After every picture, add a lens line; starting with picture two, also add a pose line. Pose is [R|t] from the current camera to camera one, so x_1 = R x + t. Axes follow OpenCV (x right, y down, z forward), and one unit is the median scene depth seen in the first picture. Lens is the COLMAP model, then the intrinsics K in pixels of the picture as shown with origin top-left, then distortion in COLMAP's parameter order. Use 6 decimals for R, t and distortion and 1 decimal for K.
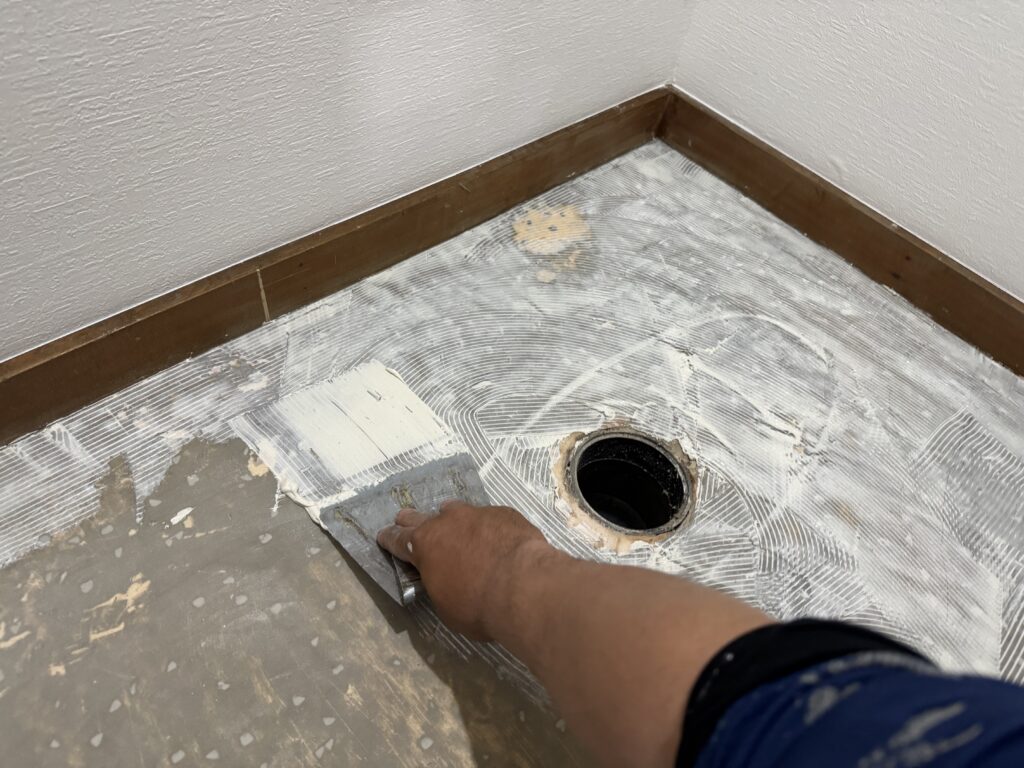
lens RADIAL K [[742.2, 0, 509.4], [0, 742.2, 388.9], [0, 0, 1]] dist [0.034864, -0.059302]
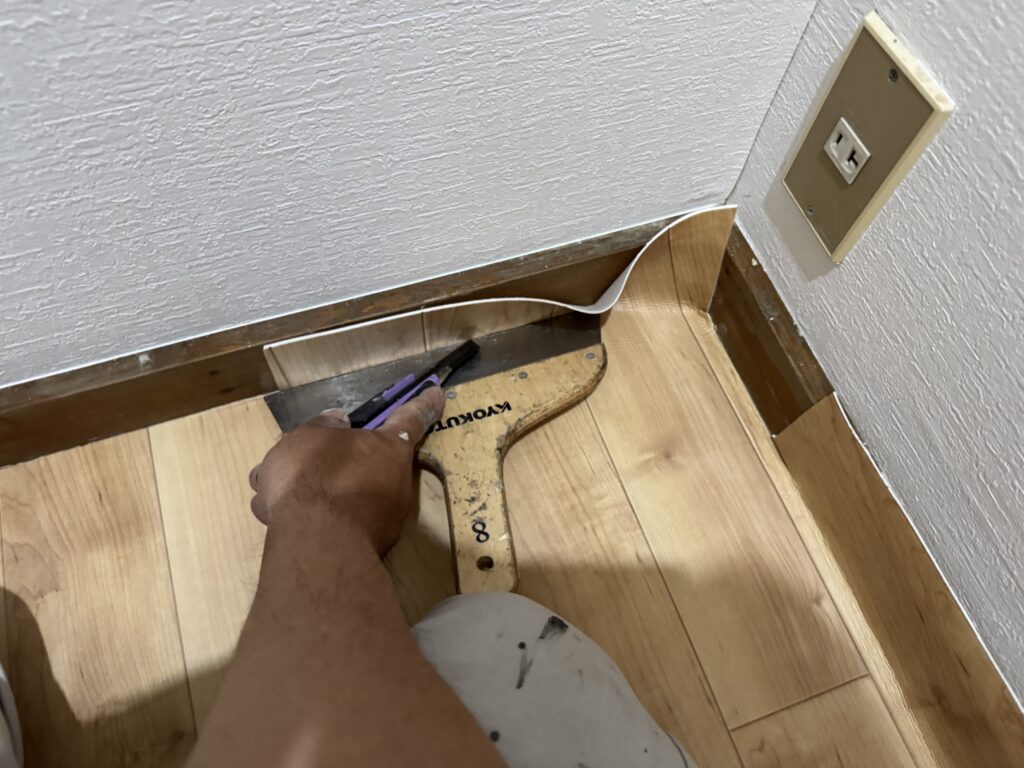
lens RADIAL K [[742.2, 0, 510.5], [0, 742.2, 382.0], [0, 0, 1]] dist [0.034864, -0.059302]
pose [[0.415131, -0.871757, 0.260202, 0.482762], [0.714449, 0.489459, 0.499992, -0.297704], [-0.563230, -0.021661, 0.826016, 0.422098]]
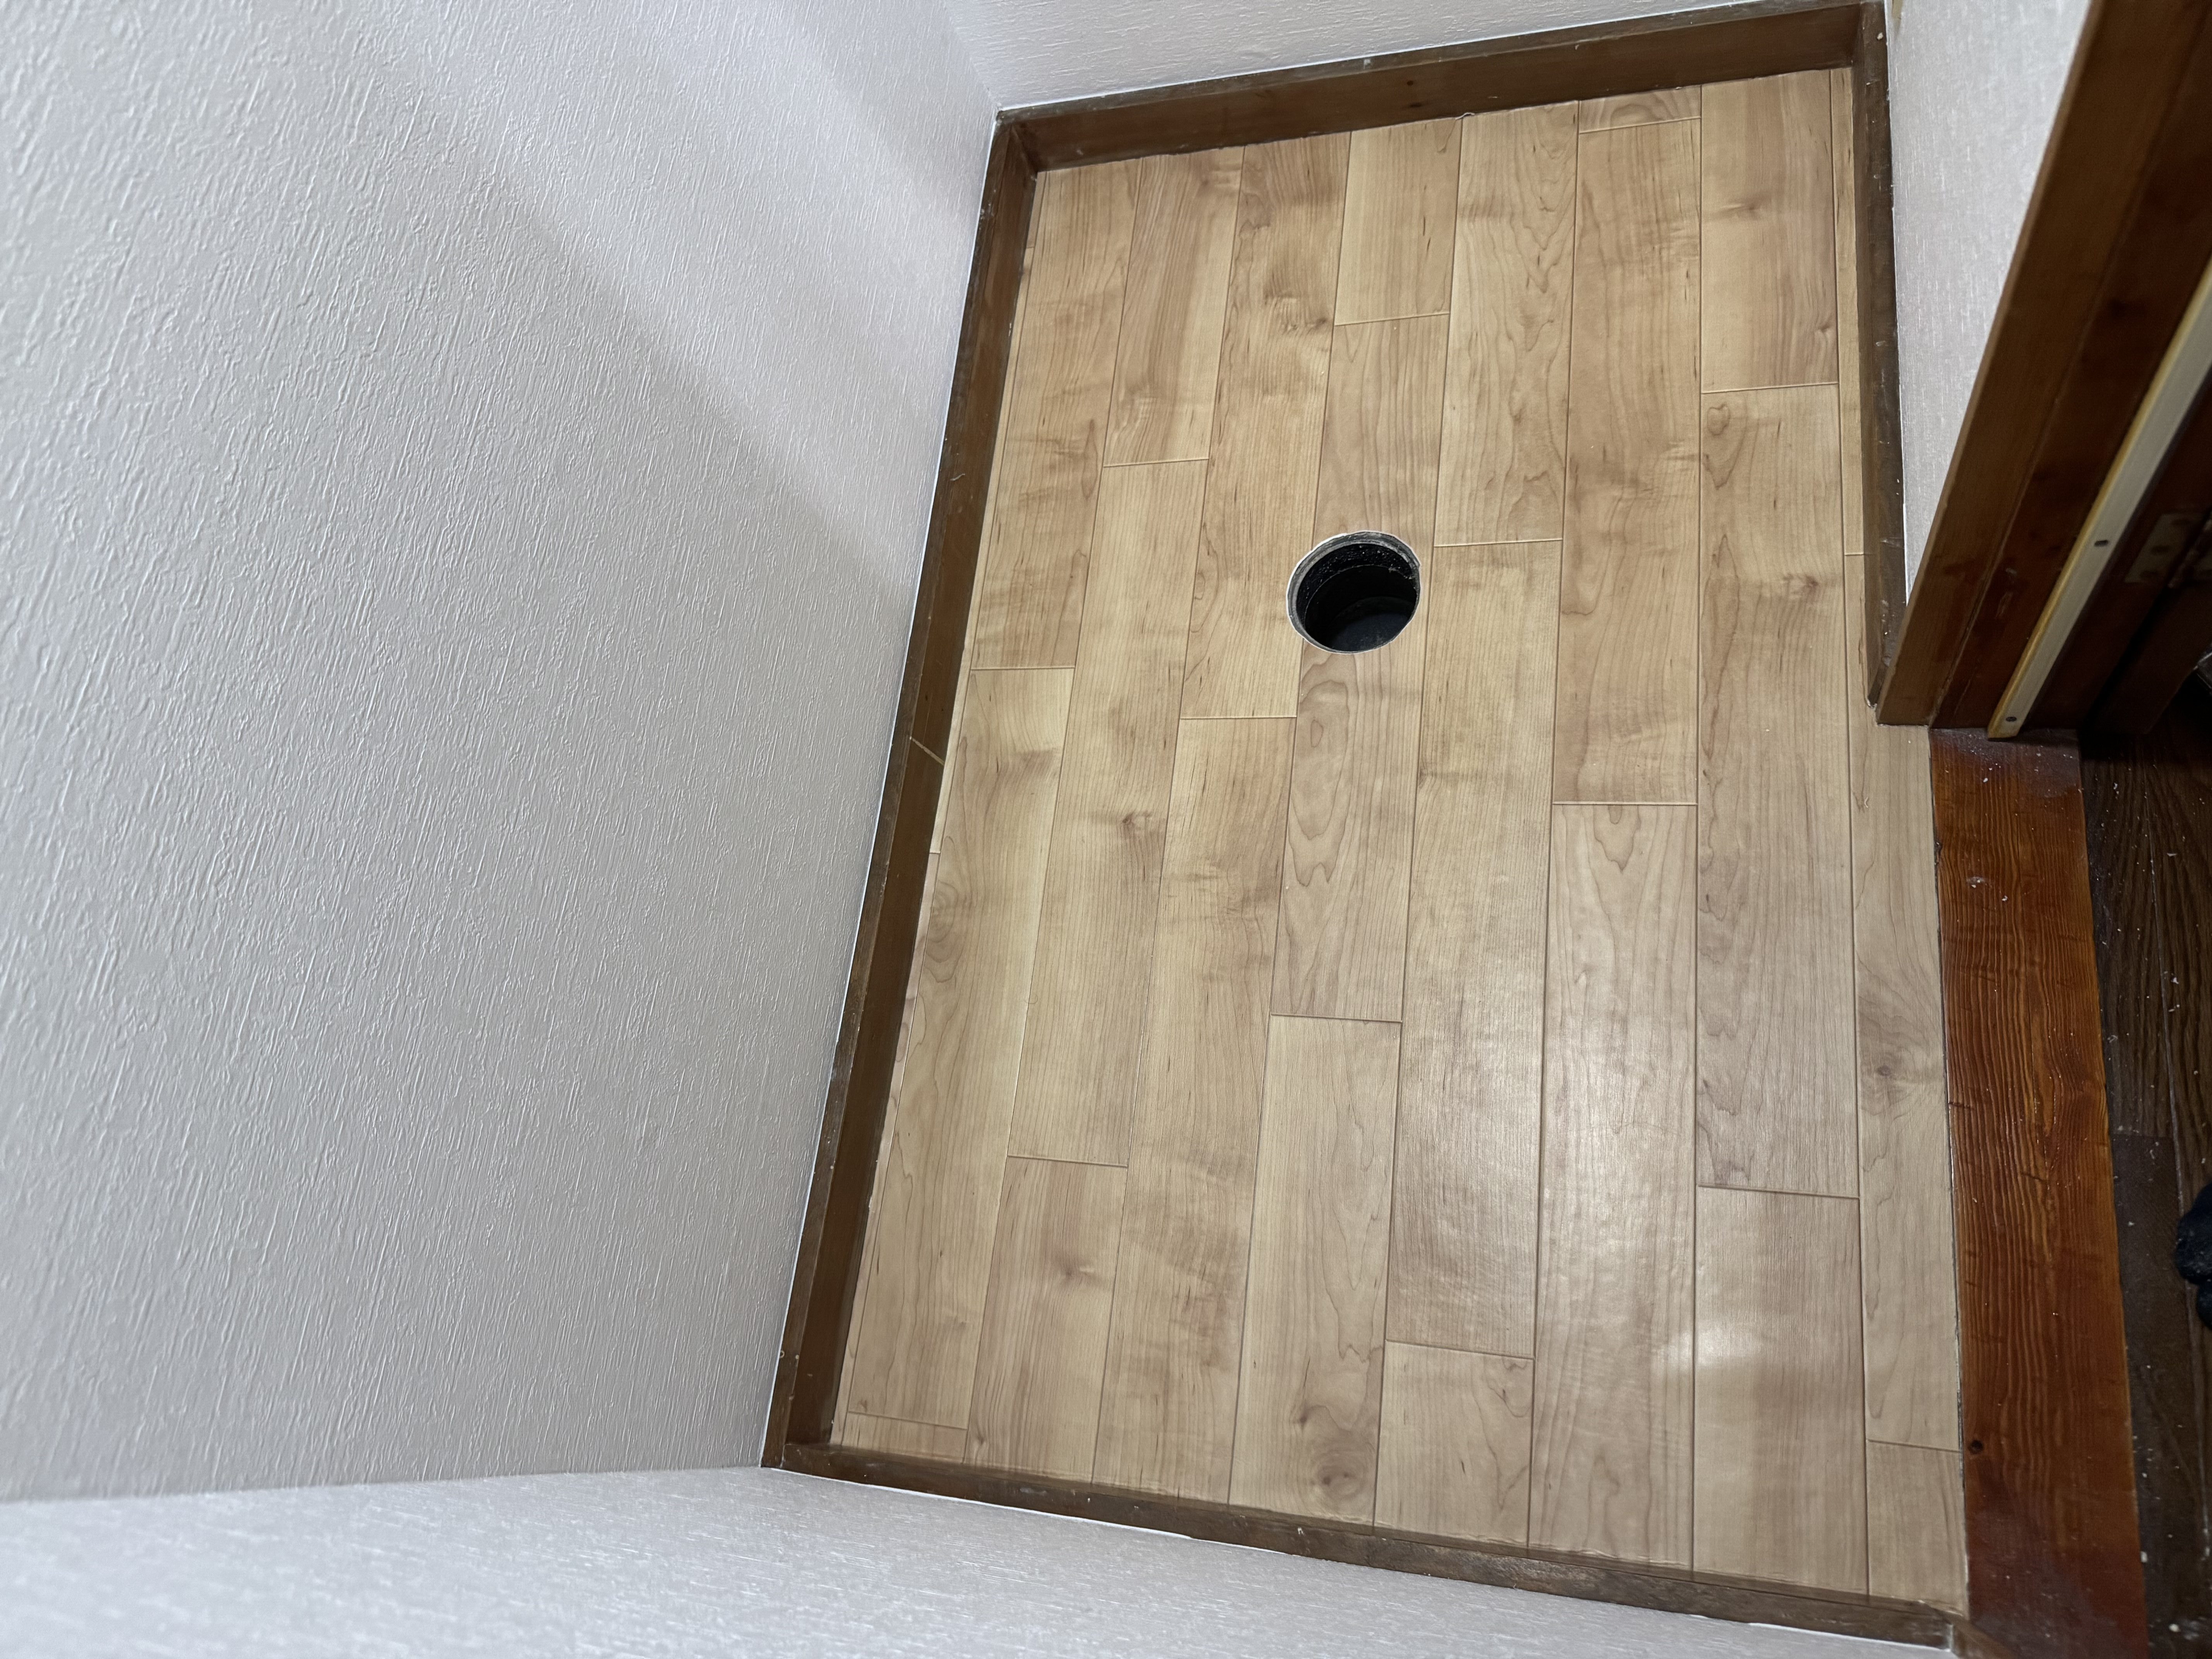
lens RADIAL K [[1603.3, 0, 1107.1], [0, 1603.3, 829.4], [0, 0, 1]] dist [0.034864, -0.059302]
pose [[0.680663, -0.718387, -0.143592, 0.022642], [0.730640, 0.651362, 0.204678, -0.244423], [-0.053508, -0.244231, 0.968240, -0.736992]]
